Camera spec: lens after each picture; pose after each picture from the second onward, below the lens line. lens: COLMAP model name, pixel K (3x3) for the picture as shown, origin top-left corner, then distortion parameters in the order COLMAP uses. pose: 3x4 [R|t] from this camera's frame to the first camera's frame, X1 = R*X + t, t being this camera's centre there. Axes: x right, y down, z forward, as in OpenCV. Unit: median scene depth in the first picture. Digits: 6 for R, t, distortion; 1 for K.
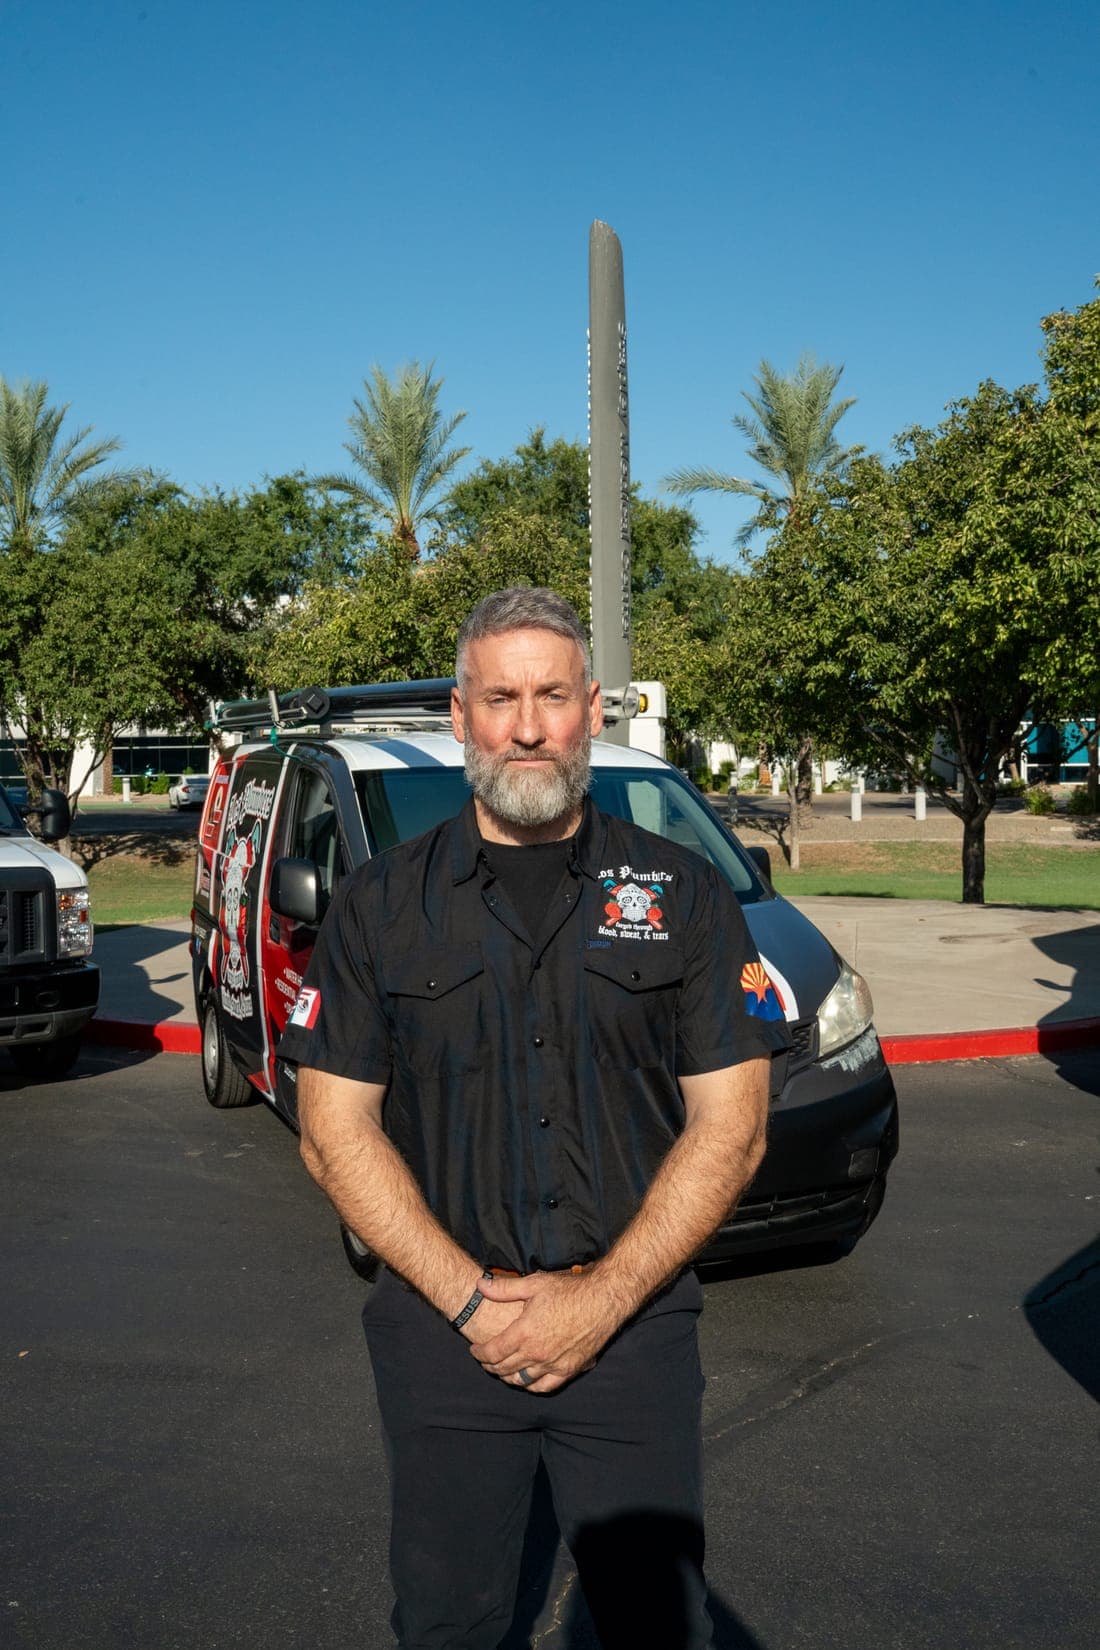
lens RADIAL K [[1570.6, 0, 551.3], [0, 1570.6, 809.7], [0, 0, 1]] dist [-0.074308, 0.206190]
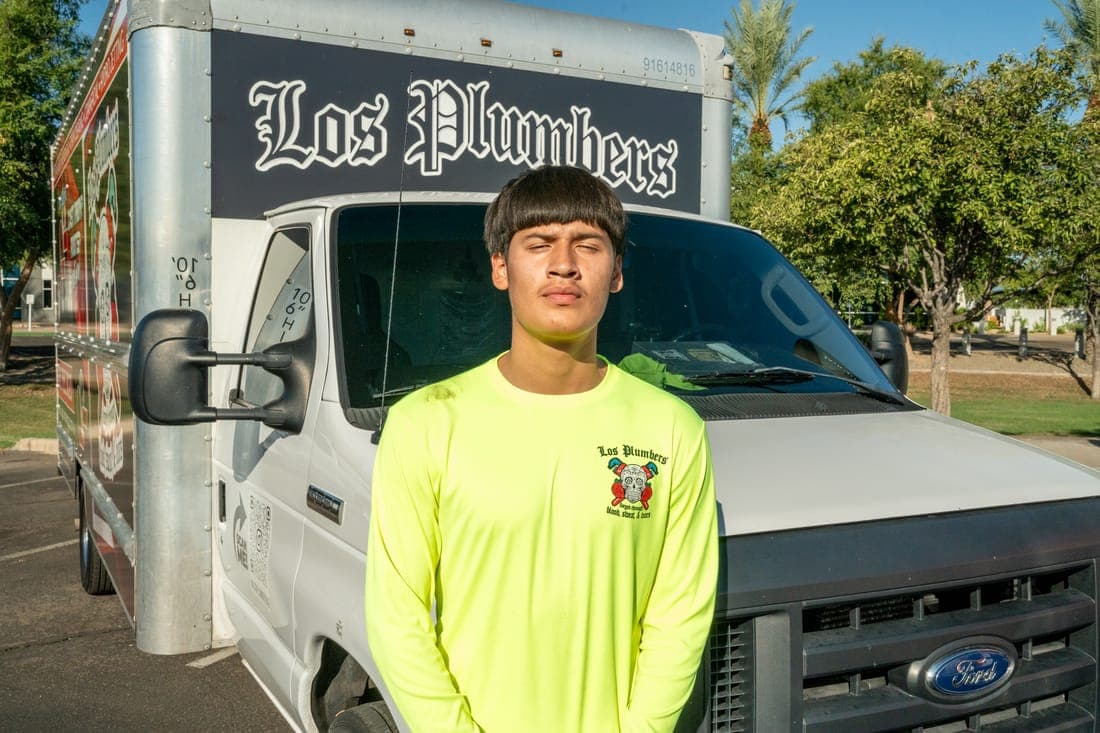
lens RADIAL K [[1047.1, 0, 554.0], [0, 1047.1, 364.2], [0, 0, 1]] dist [-0.074308, 0.206190]
pose [[0.978007, 0.027351, -0.206772, -0.196788], [-0.021983, 0.999360, 0.028215, -0.002526], [0.207411, -0.023049, 0.977982, 0.314566]]
